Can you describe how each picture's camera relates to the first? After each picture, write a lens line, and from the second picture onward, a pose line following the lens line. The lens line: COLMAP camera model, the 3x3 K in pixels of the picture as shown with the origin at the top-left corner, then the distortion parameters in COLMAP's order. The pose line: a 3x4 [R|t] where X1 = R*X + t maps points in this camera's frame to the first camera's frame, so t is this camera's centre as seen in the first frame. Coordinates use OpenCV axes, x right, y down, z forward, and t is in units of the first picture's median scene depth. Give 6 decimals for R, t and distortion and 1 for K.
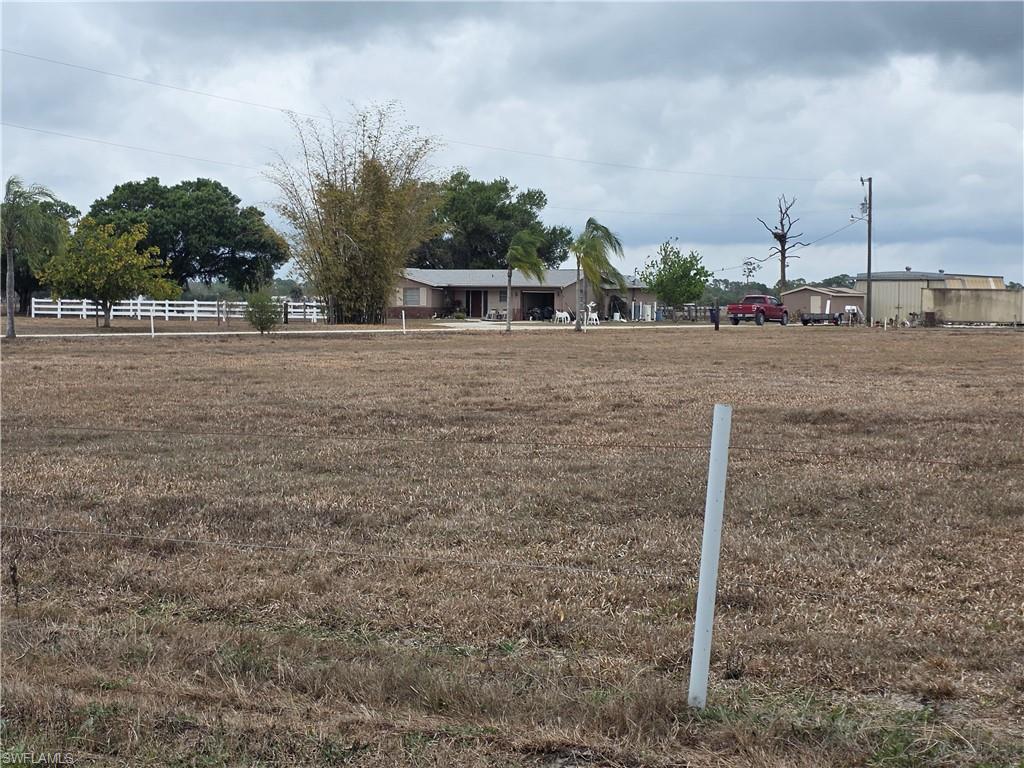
lens RADIAL K [[1865.9, 0, 510.9], [0, 1865.9, 388.7], [0, 0, 1]] dist [0.251526, 0.000000]
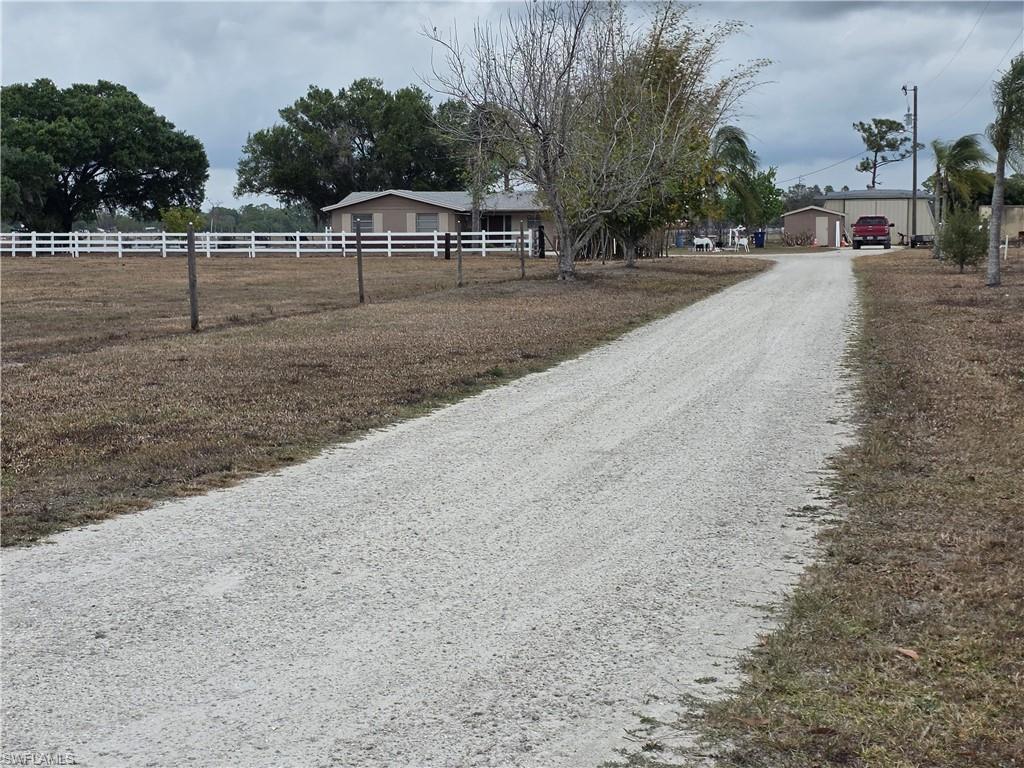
lens RADIAL K [[1865.9, 0, 512.5], [0, 1865.9, 381.7], [0, 0, 1]] dist [0.251526, 0.000000]
pose [[0.943378, -0.042196, 0.329025, -0.290763], [0.030488, 0.998708, 0.040665, -0.010686], [-0.330316, -0.028331, 0.943445, 0.175486]]
